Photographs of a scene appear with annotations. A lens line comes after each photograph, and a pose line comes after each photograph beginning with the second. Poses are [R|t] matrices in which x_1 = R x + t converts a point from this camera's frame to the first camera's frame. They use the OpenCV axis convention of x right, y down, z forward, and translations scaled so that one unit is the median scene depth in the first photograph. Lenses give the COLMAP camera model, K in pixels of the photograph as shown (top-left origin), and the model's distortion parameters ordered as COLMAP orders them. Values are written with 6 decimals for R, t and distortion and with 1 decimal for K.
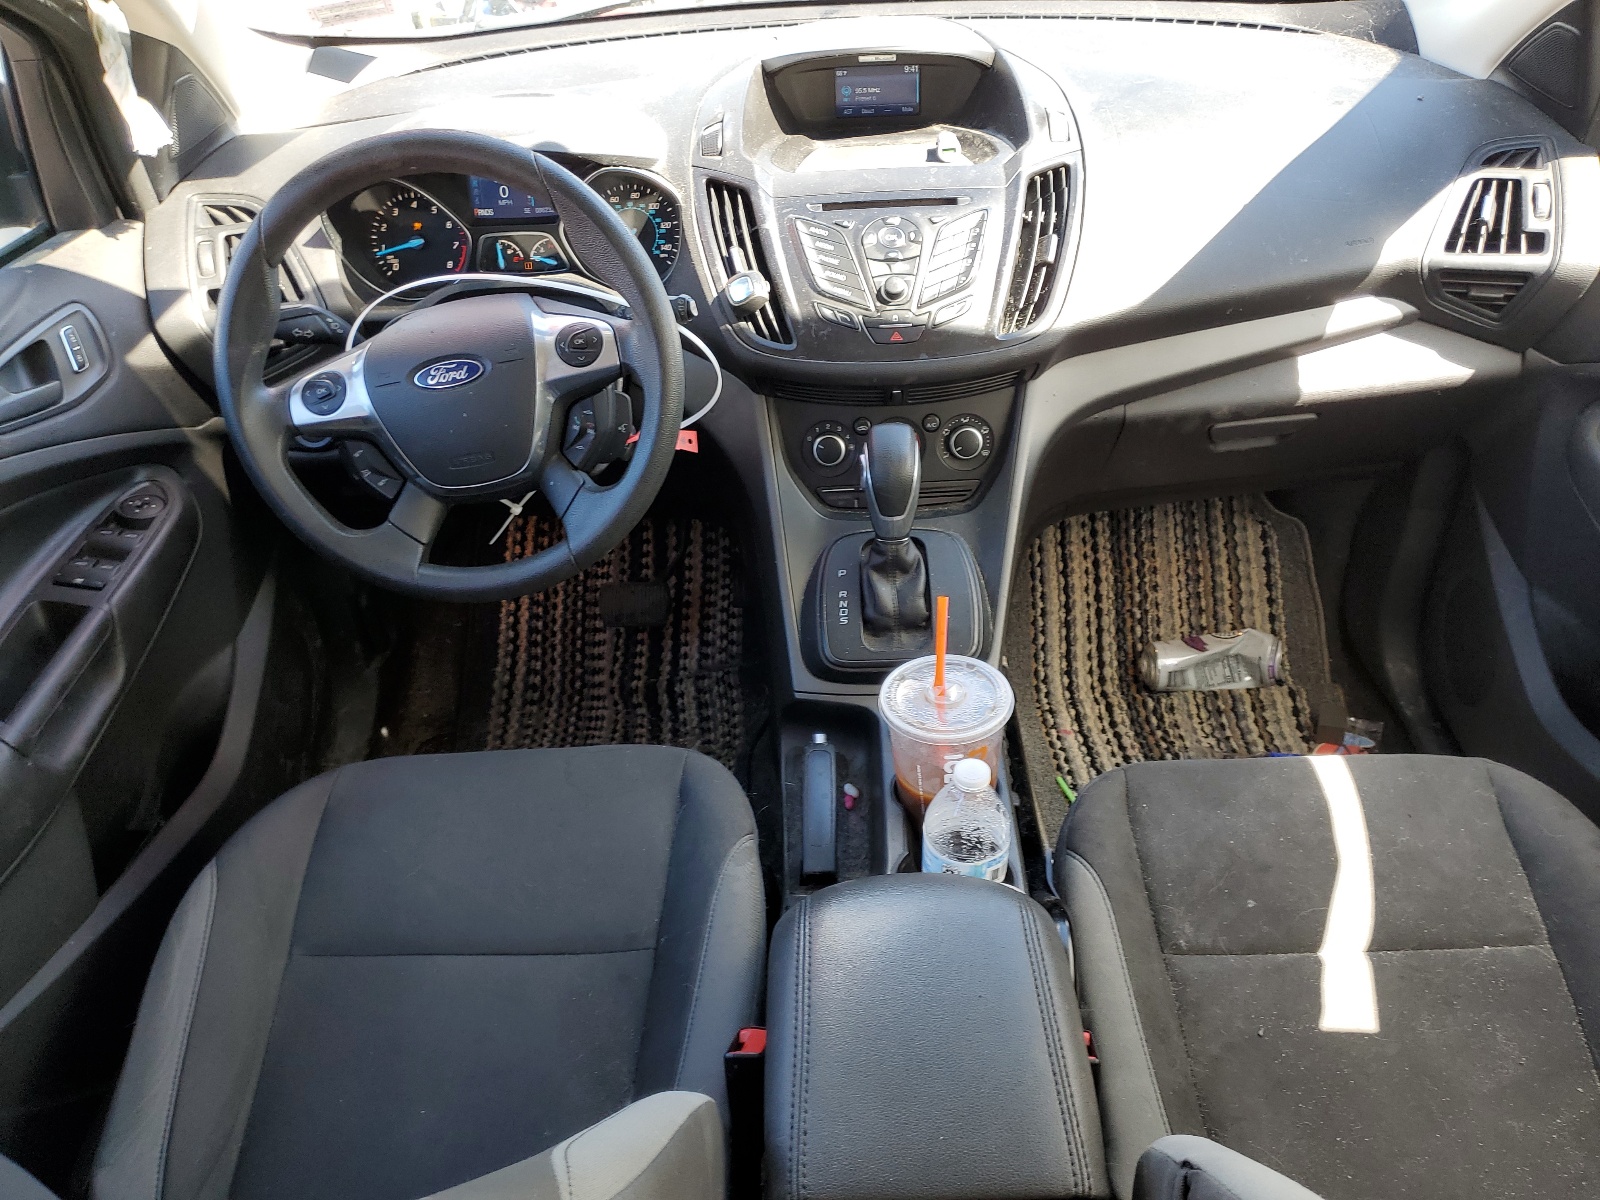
lens RADIAL K [[1214.7, 0, 802.3], [0, 1214.7, 598.6], [0, 0, 1]] dist [0.012627, -0.001253]
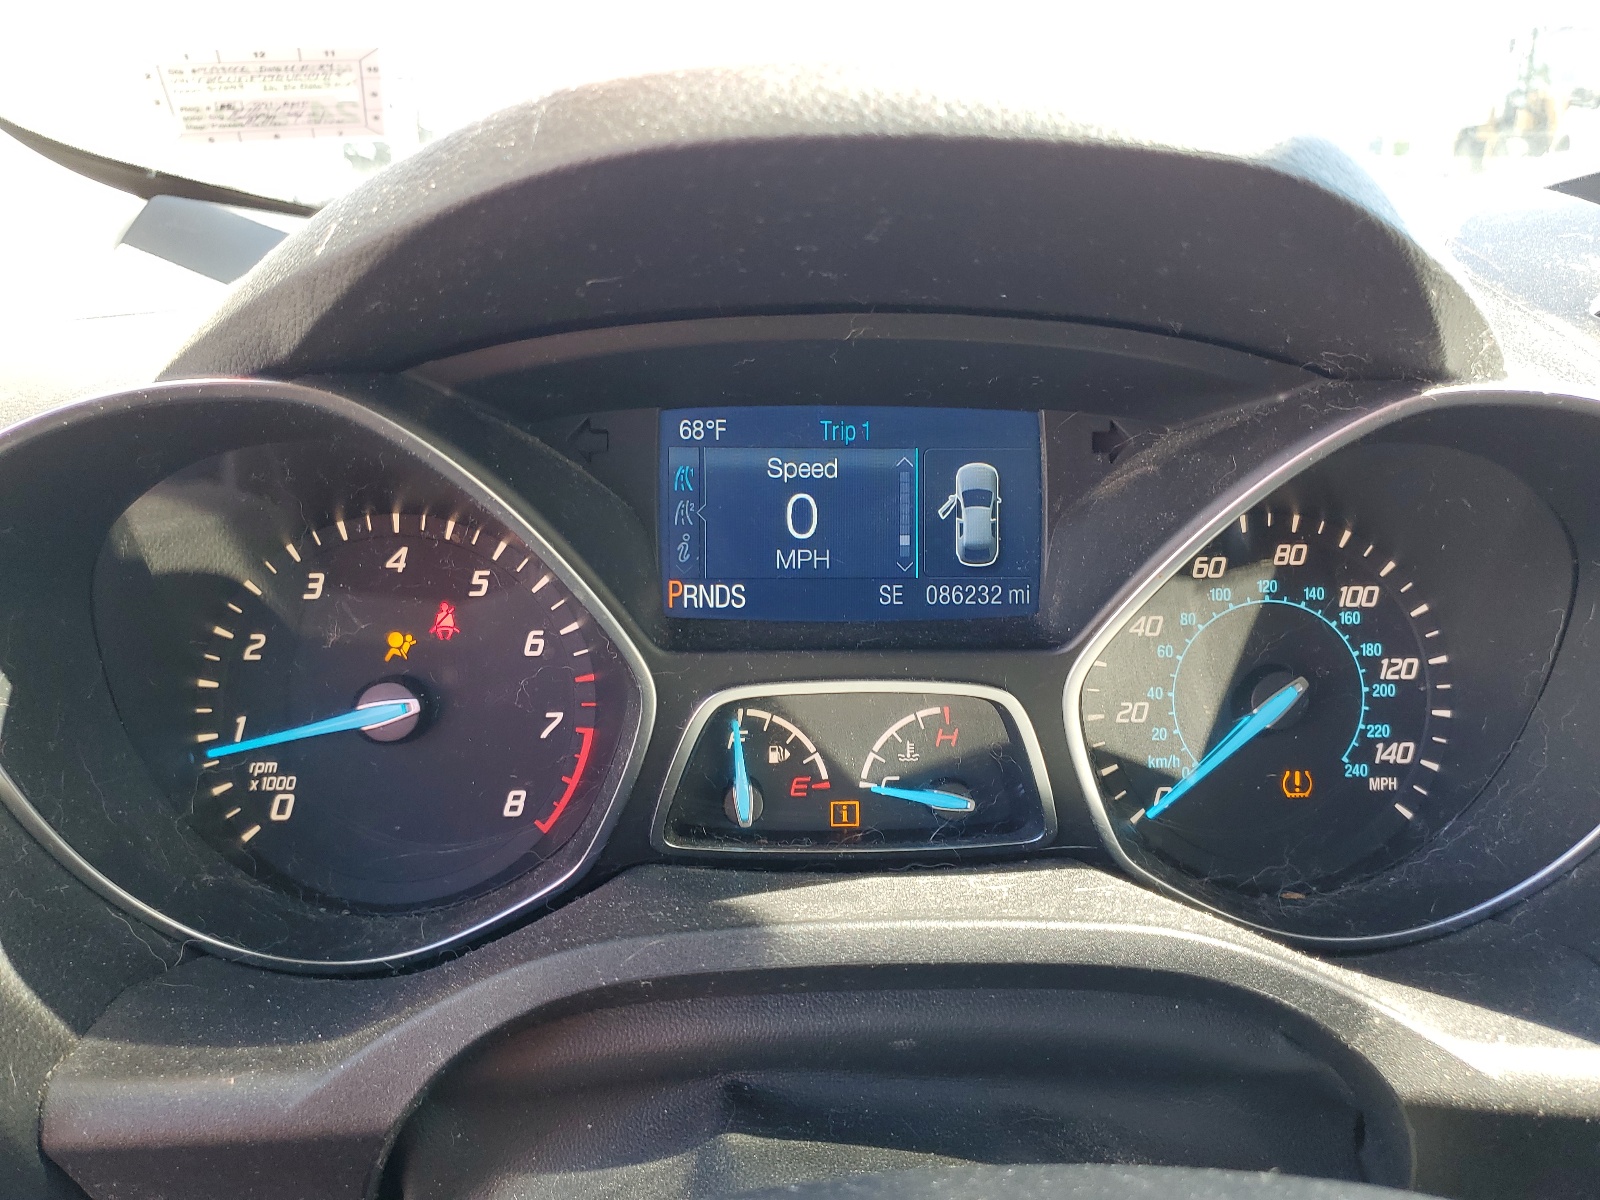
lens RADIAL K [[1214.7, 0, 798.3], [0, 1214.7, 599.8], [0, 0, 1]] dist [0.012627, -0.001253]
pose [[0.996771, 0.032618, 0.073370, -0.255494], [-0.006409, 0.943175, -0.332234, -0.234783], [-0.080038, 0.330691, 0.940339, 0.764651]]
